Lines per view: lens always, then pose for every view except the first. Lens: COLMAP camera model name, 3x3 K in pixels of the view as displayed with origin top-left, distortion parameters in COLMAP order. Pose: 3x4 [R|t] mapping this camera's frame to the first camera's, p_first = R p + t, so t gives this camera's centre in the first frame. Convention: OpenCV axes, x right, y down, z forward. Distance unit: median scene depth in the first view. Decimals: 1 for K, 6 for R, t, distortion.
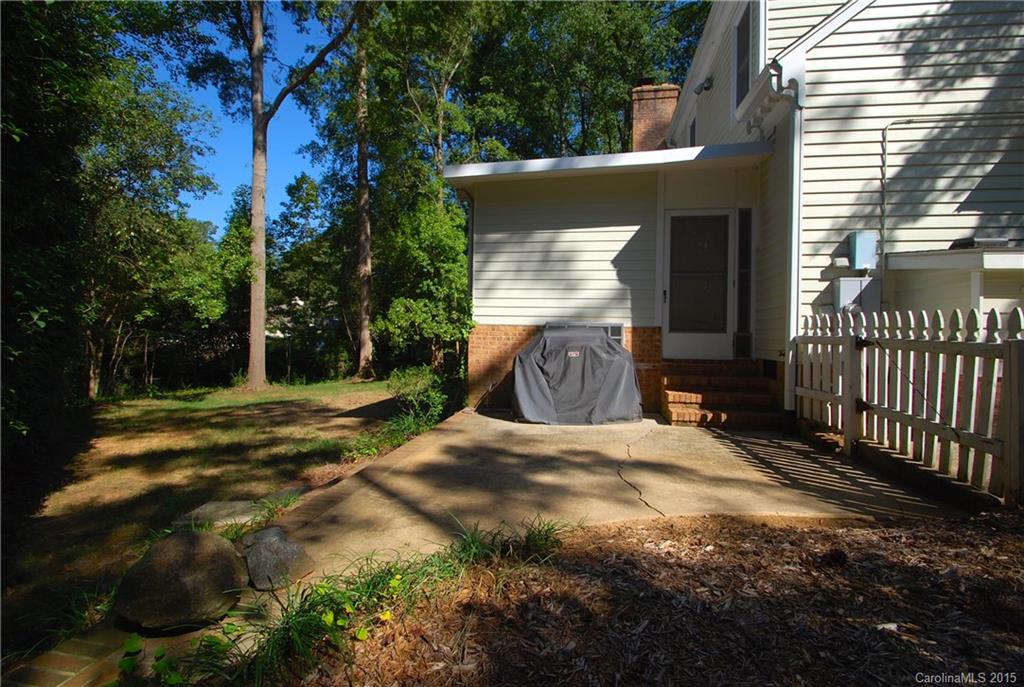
lens RADIAL K [[466.2, 0, 512.0], [0, 466.2, 343.5], [0, 0, 1]] dist [0.028459, 0.000054]
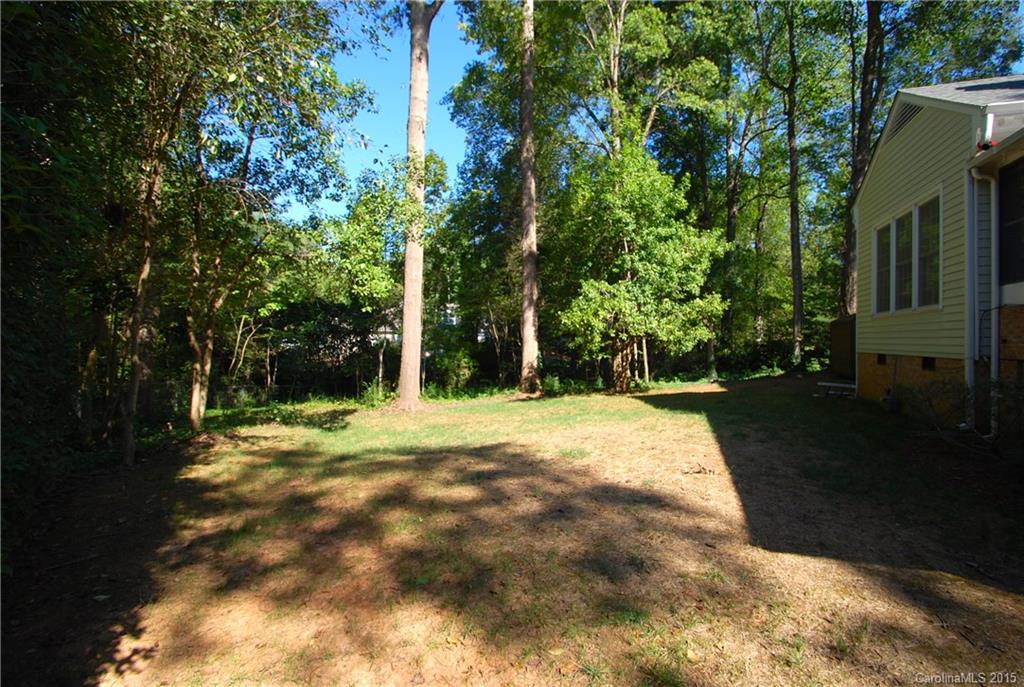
lens RADIAL K [[466.2, 0, 512.0], [0, 466.2, 343.5], [0, 0, 1]] dist [0.028459, 0.000054]
pose [[0.984632, -0.000315, -0.174642, -0.235113], [-0.002106, 0.999904, -0.013679, 0.007472], [0.174629, 0.013837, 0.984537, 0.293844]]
